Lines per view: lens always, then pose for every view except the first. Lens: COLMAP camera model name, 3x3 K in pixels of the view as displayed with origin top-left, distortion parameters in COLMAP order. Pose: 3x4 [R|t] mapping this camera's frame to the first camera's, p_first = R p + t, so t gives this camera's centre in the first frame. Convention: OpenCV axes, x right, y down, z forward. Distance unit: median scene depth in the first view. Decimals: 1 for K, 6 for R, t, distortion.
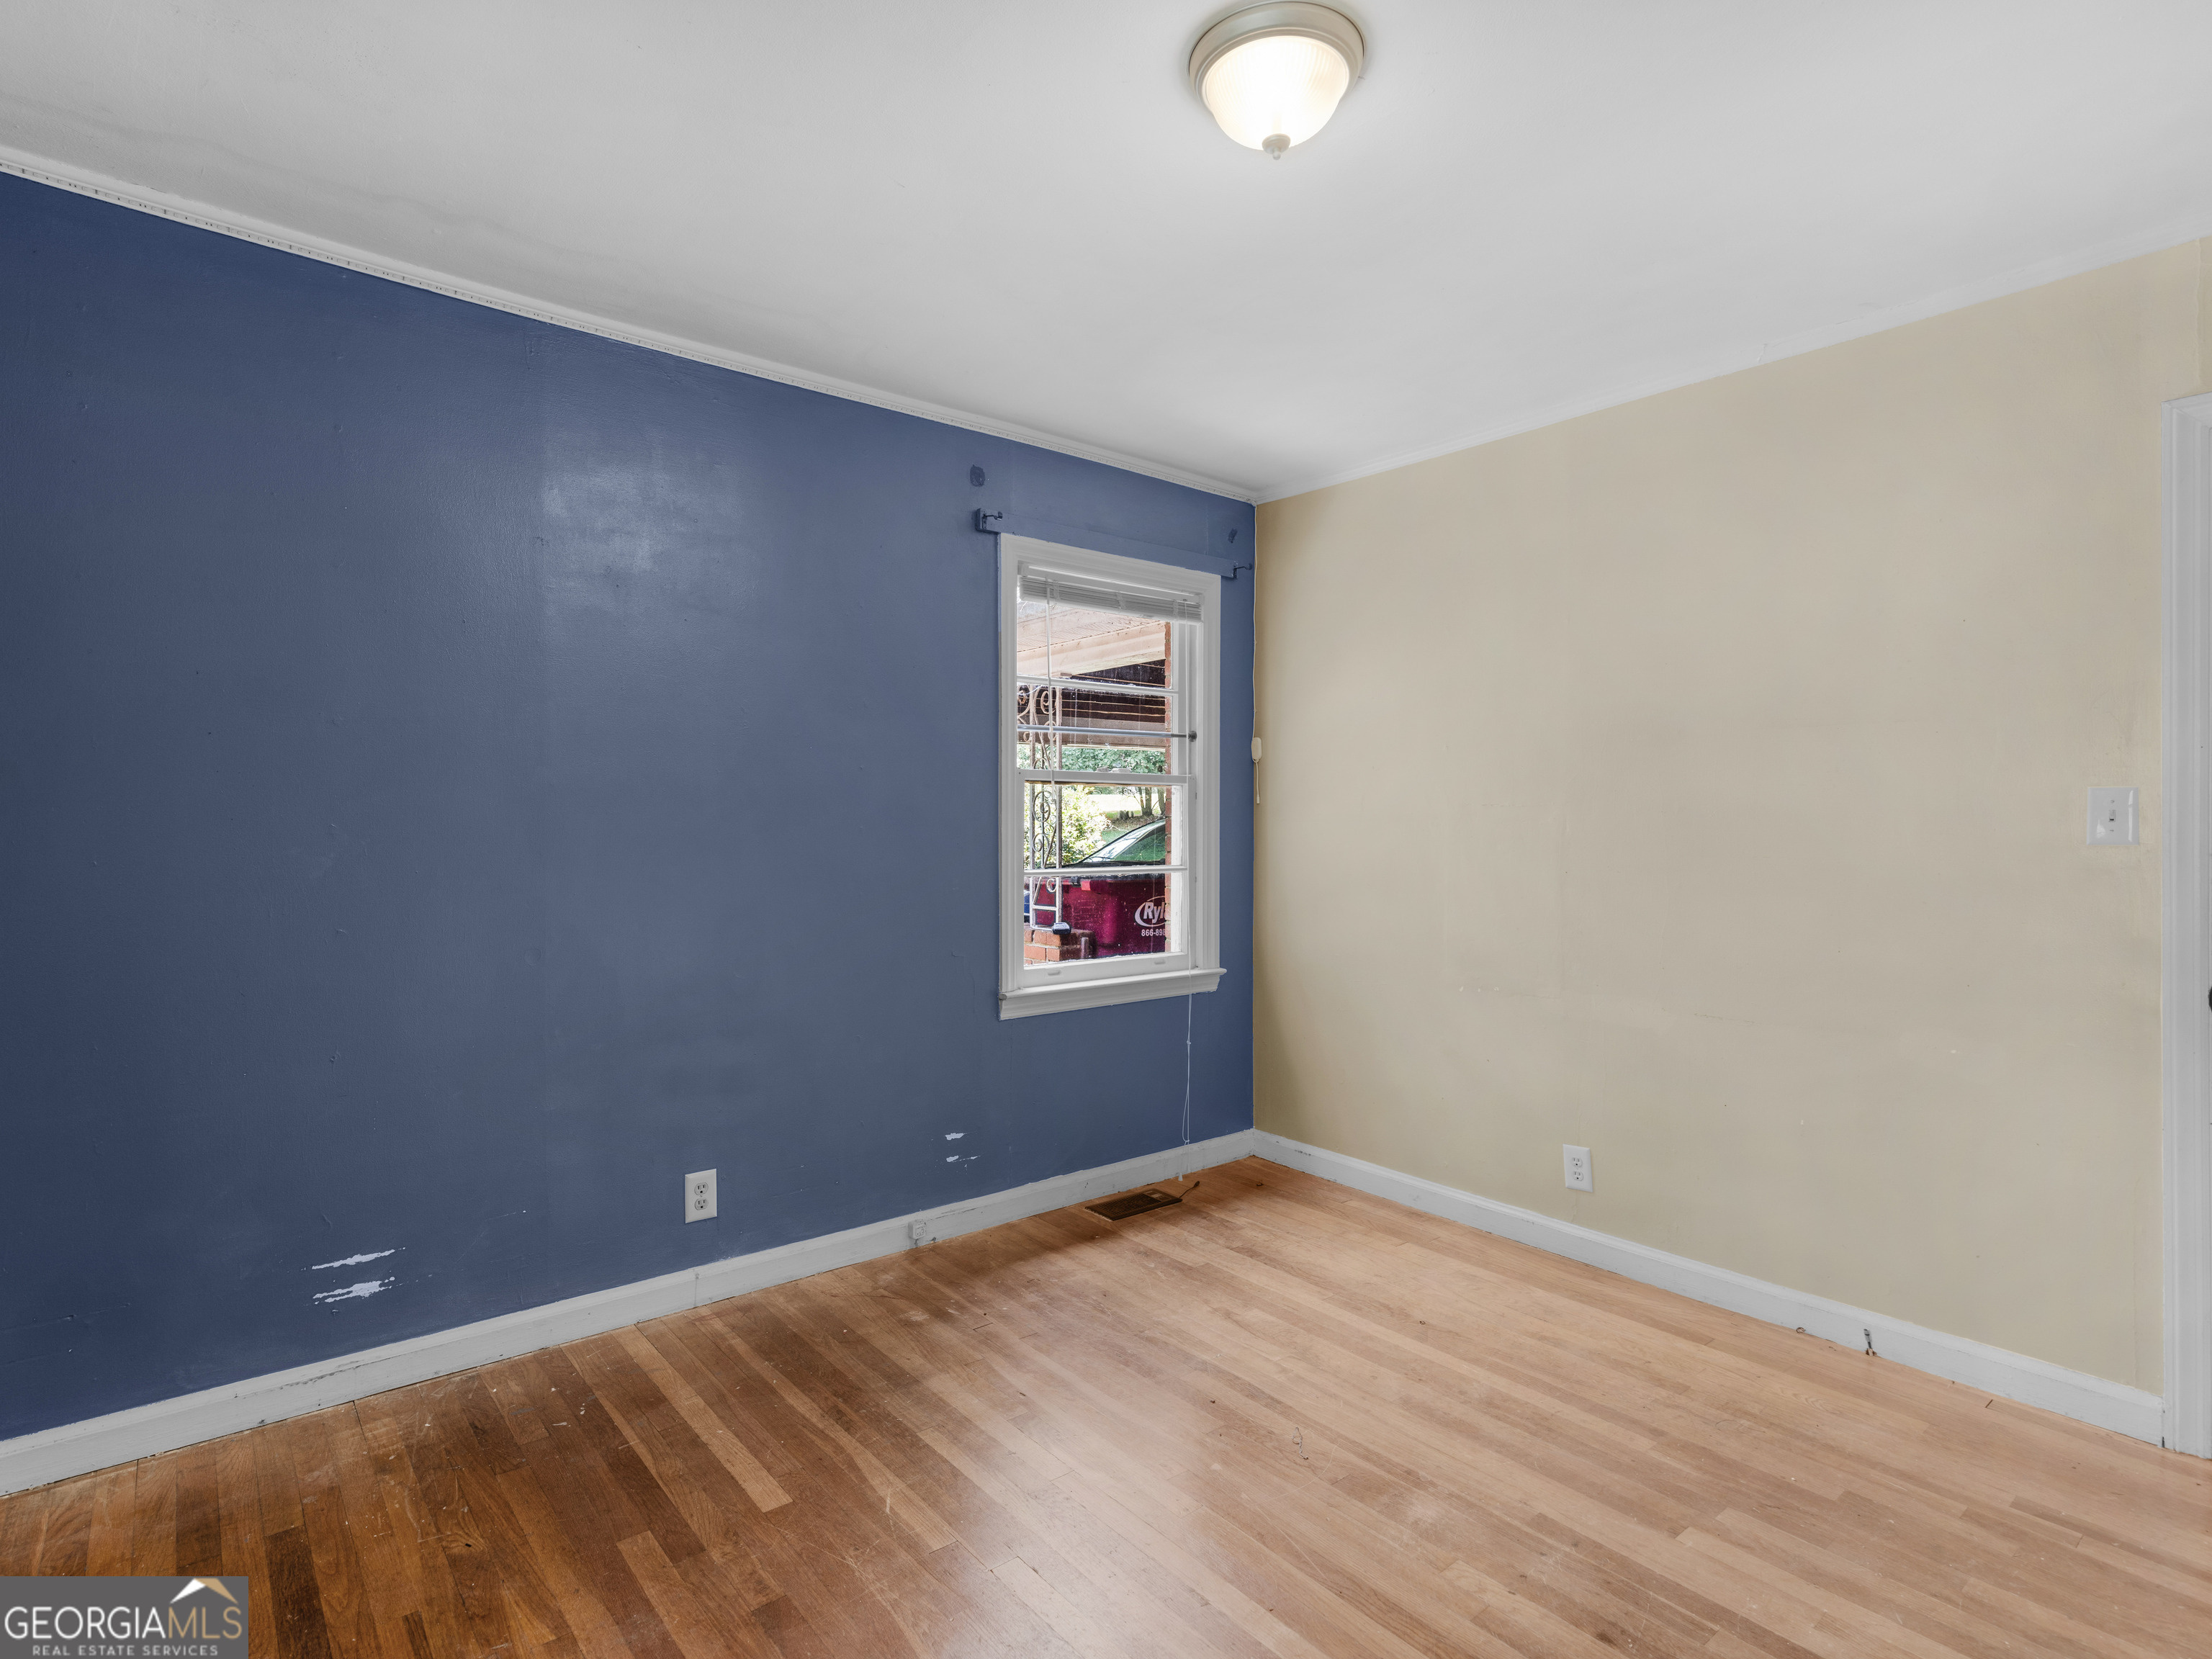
lens RADIAL K [[1169.8, 0, 1101.9], [0, 1169.8, 828.9], [0, 0, 1]] dist [0.010147, -0.004146]
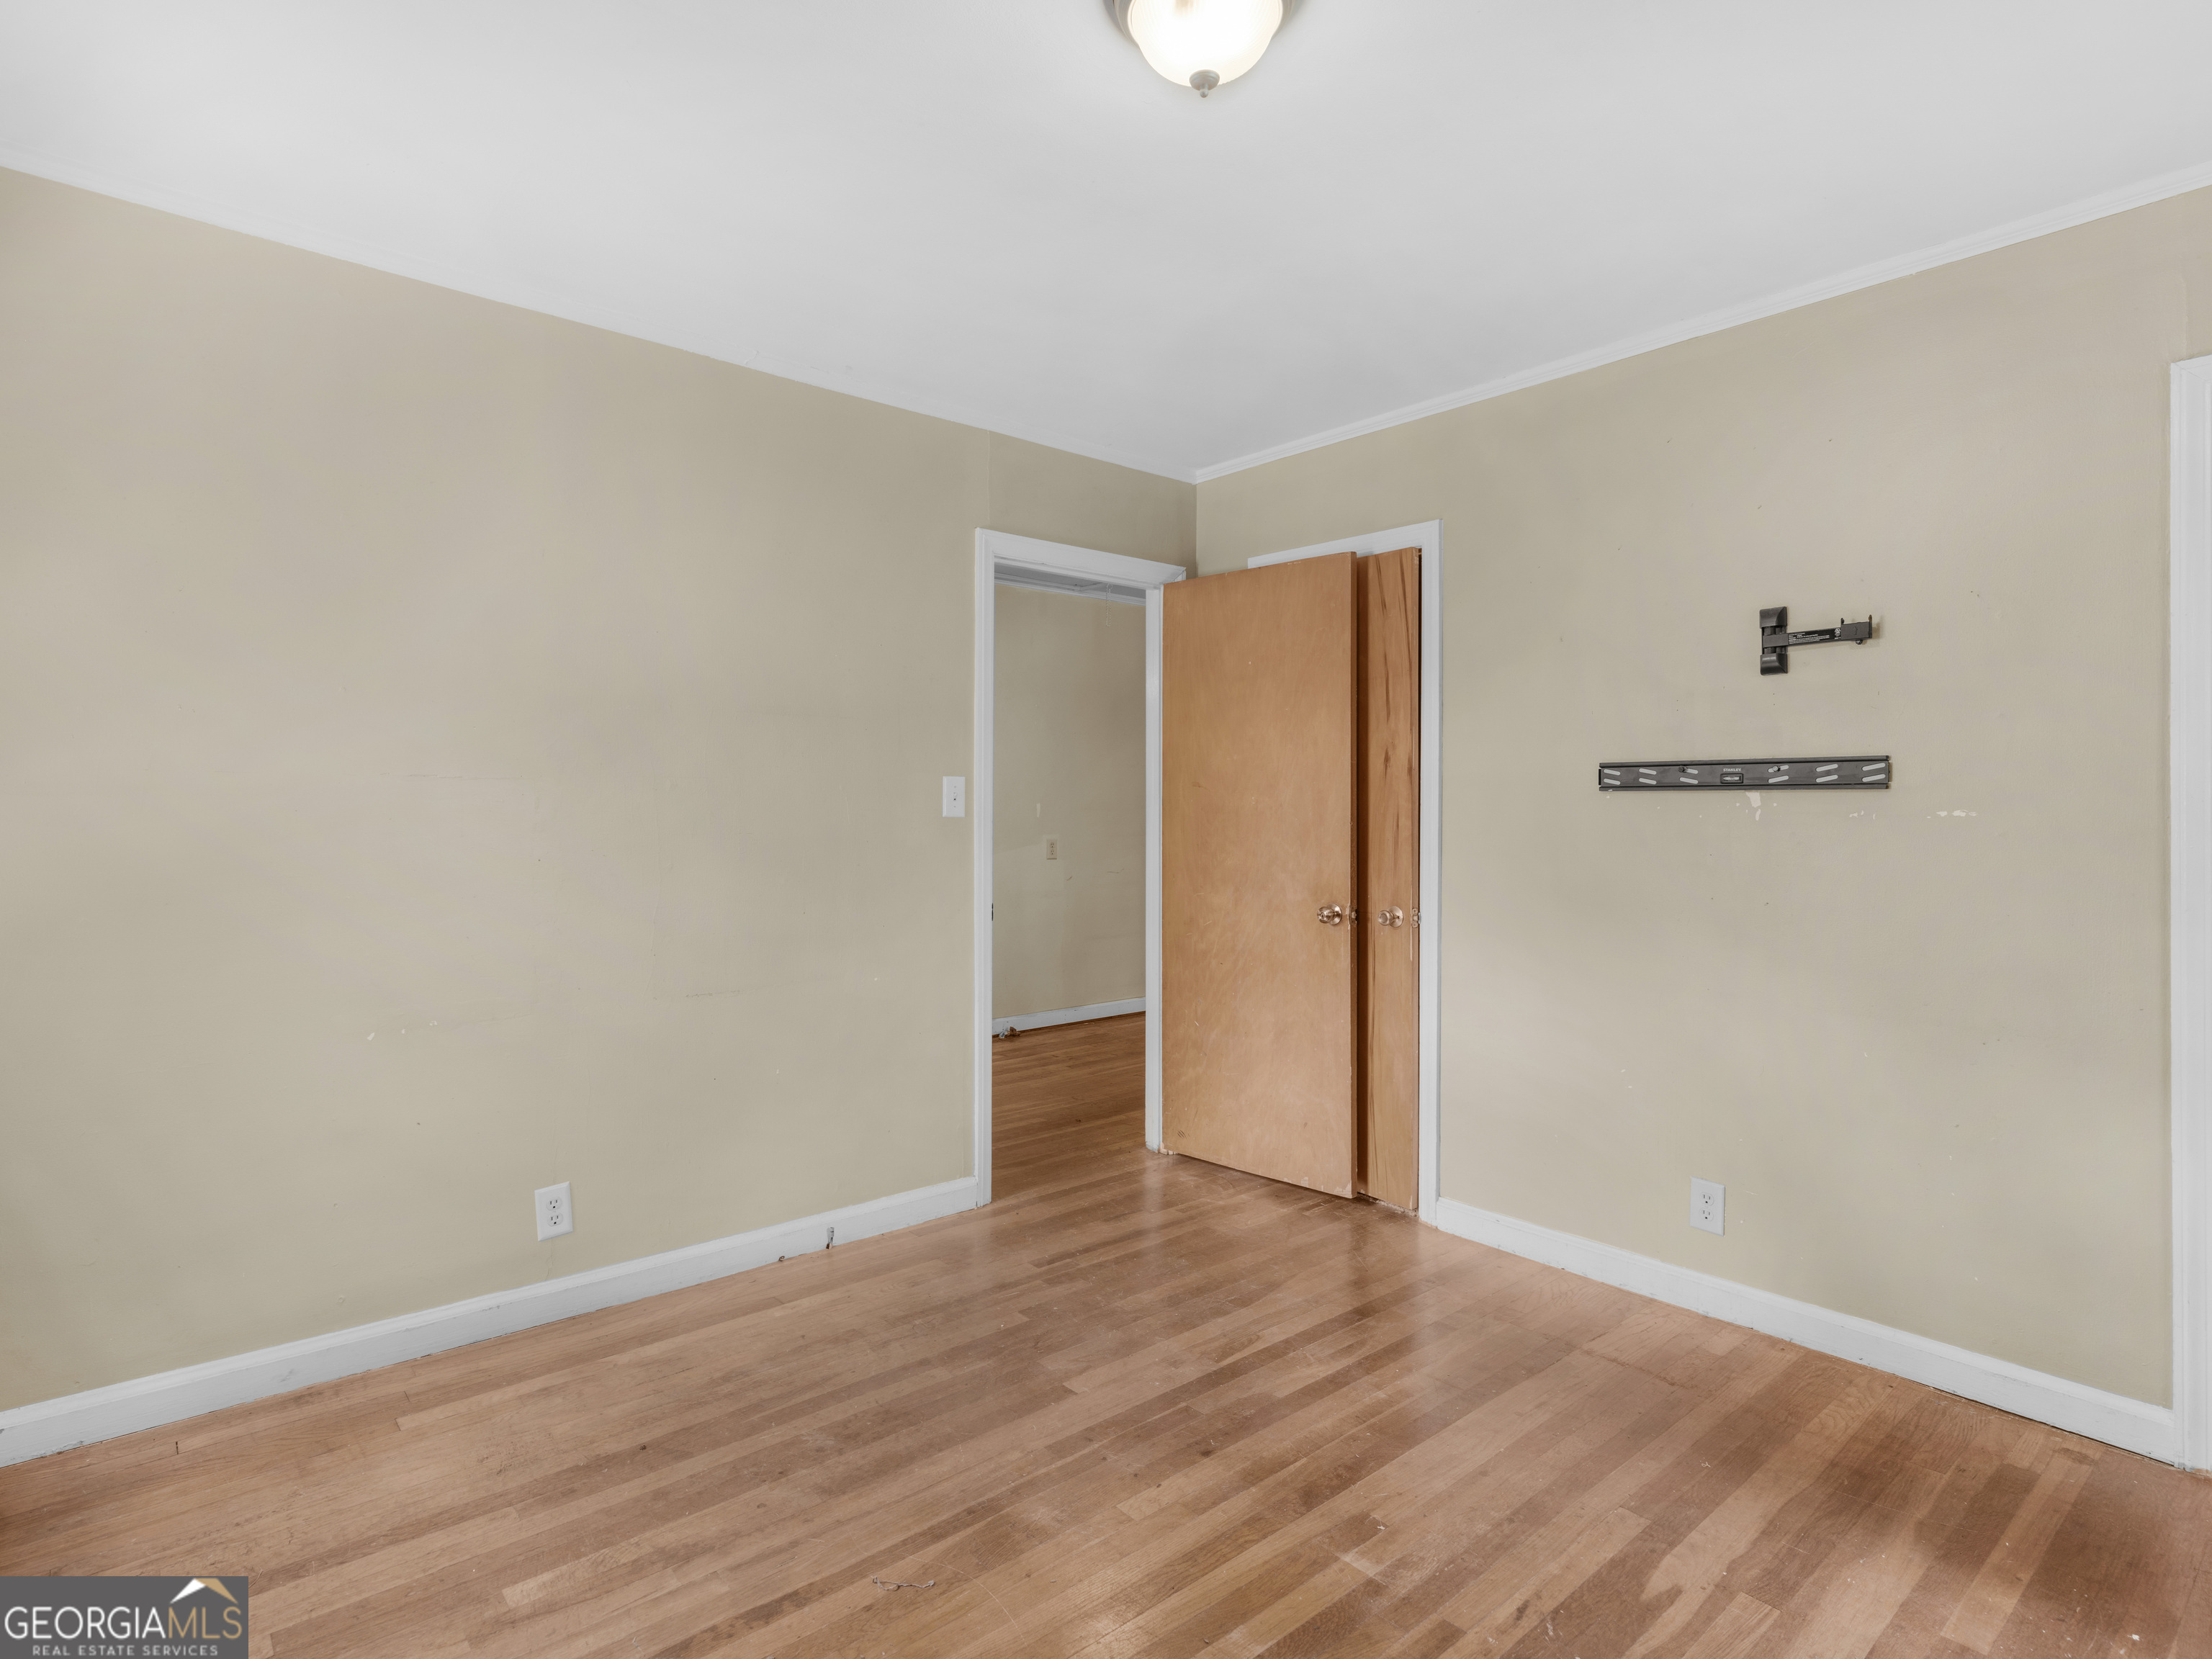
lens RADIAL K [[1169.8, 0, 1100.8], [0, 1169.8, 815.5], [0, 0, 1]] dist [0.010147, -0.004146]
pose [[-0.044202, -0.012428, 0.998945, -0.577753], [-0.000895, 0.999923, 0.012401, -0.006789], [-0.999022, -0.000346, -0.044210, 0.830927]]
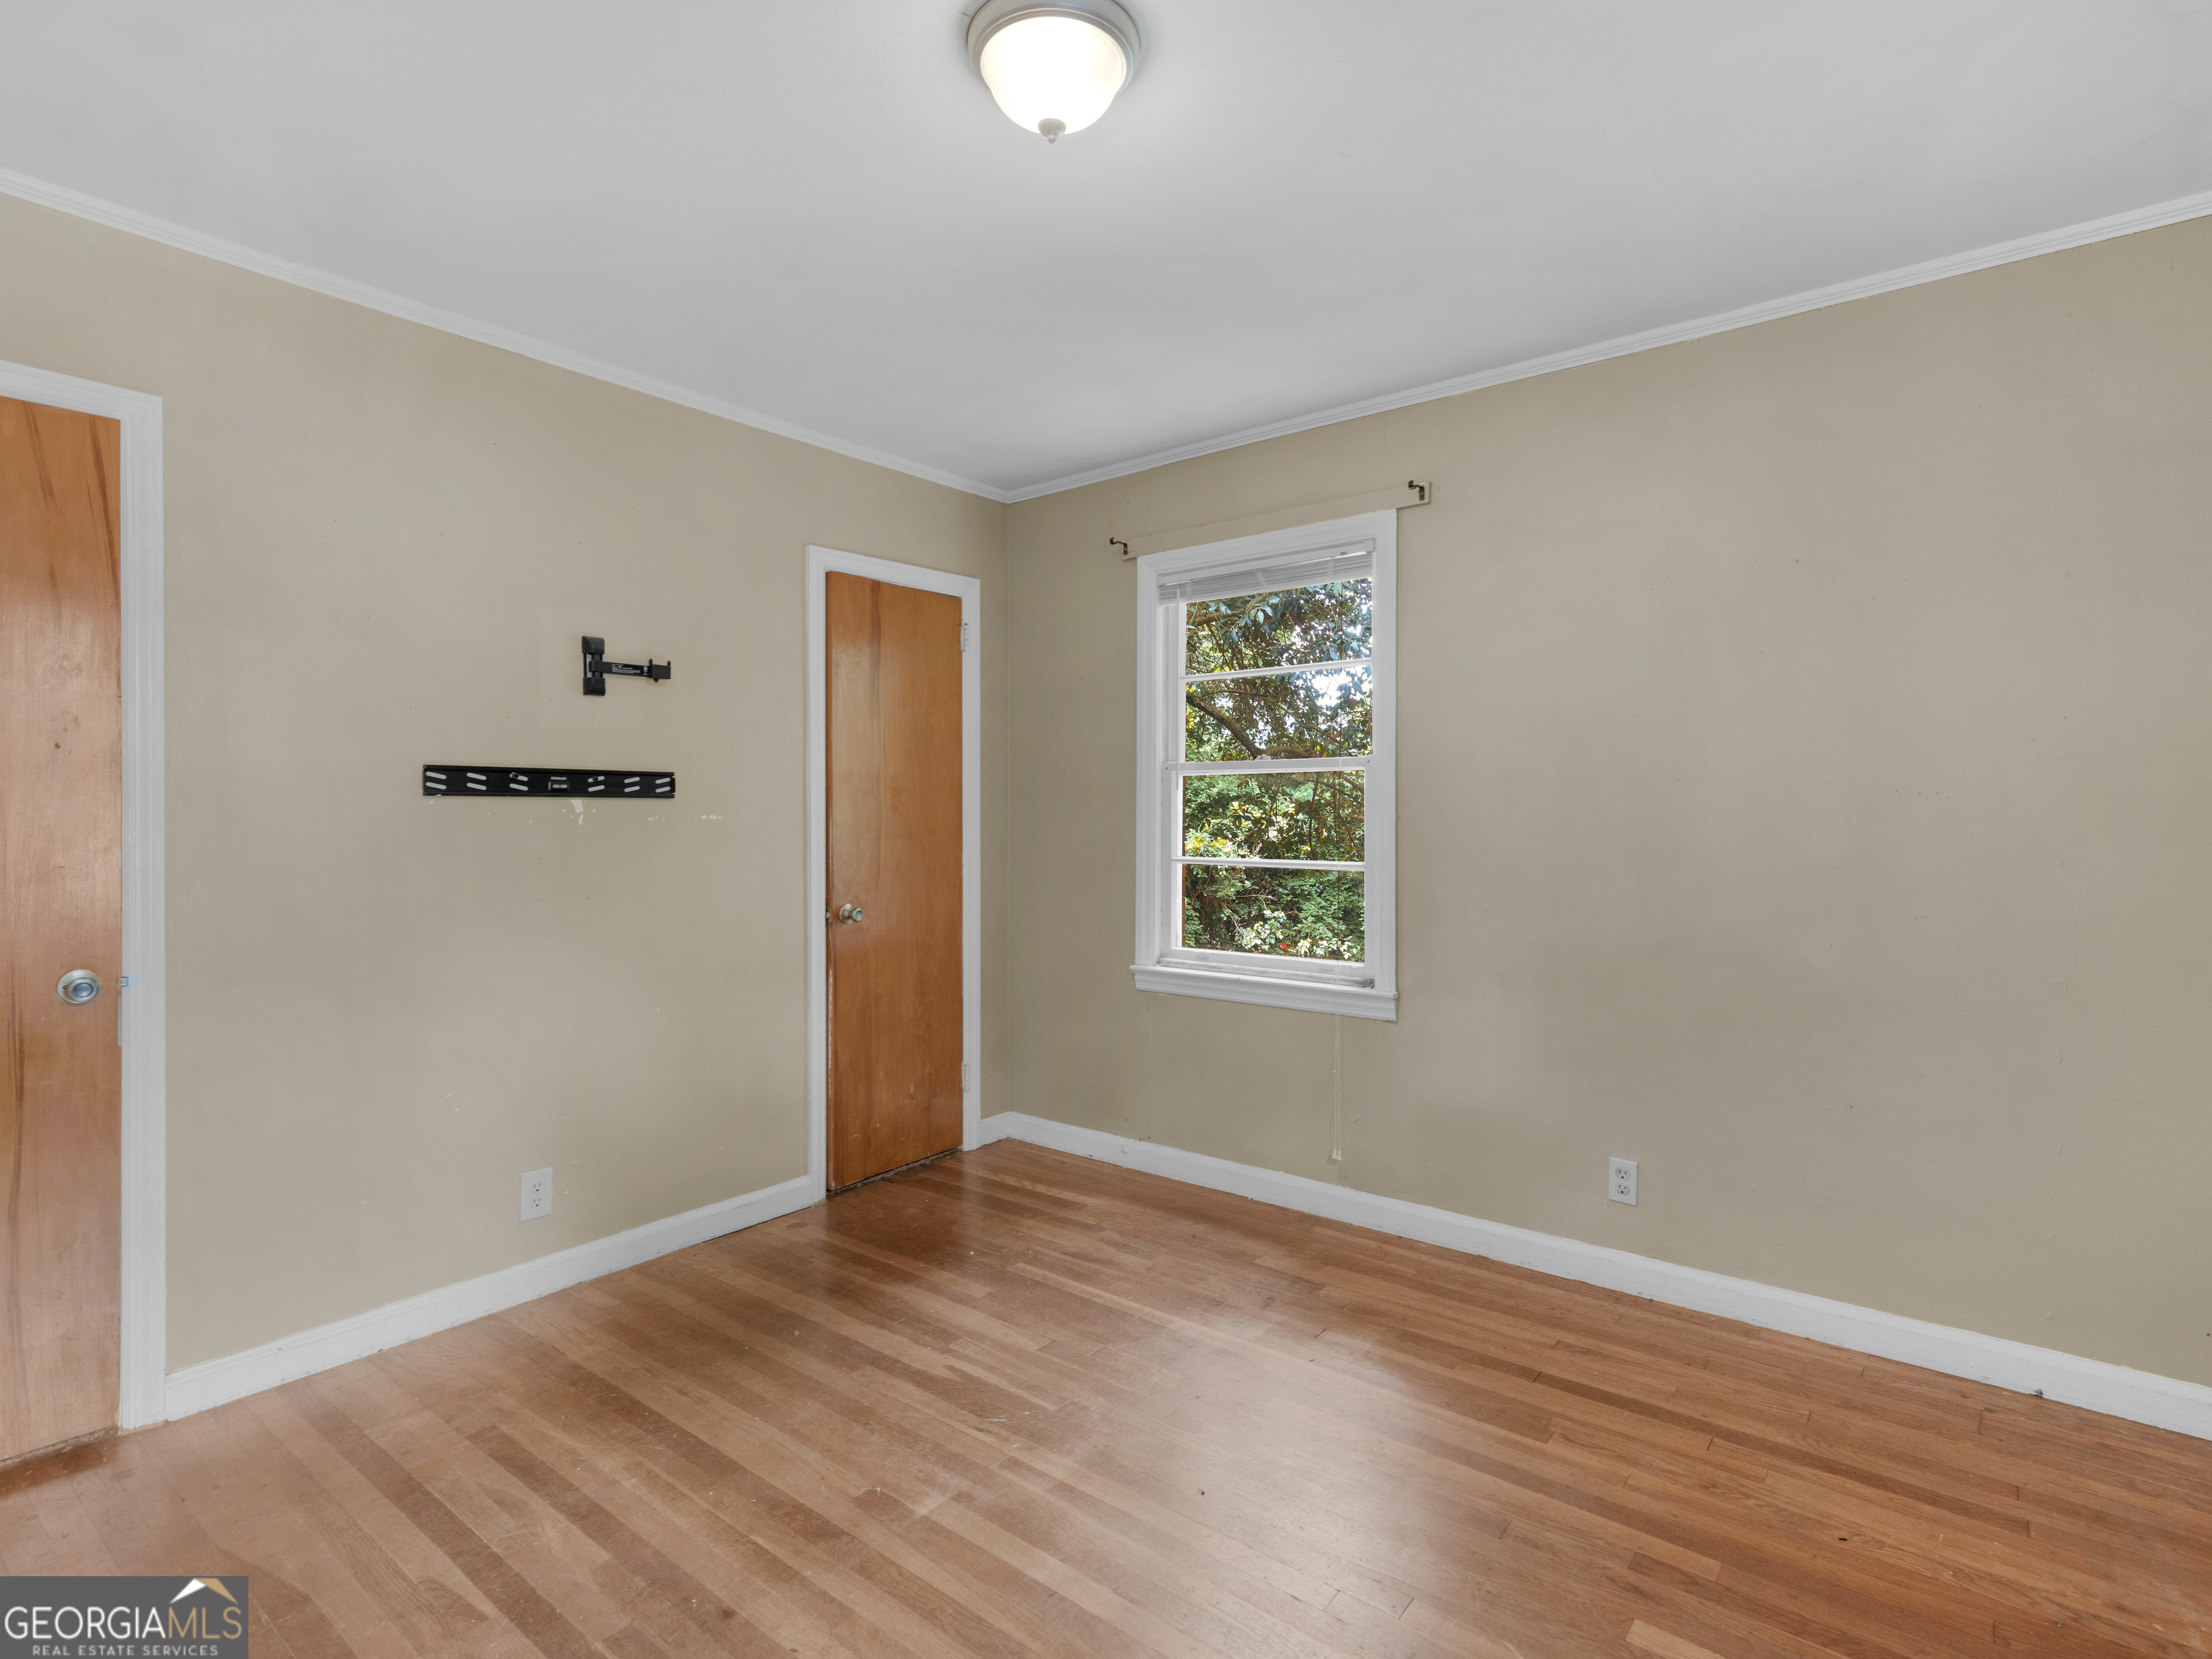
lens RADIAL K [[1097.7, 0, 1117.4], [0, 1097.7, 816.8], [0, 0, 1]] dist [0.013404, -0.003945]
pose [[-0.973098, -0.003701, -0.230363, 0.229261], [-0.005670, 0.999953, 0.007886, -0.009588], [0.230323, 0.008980, -0.973073, 1.426721]]
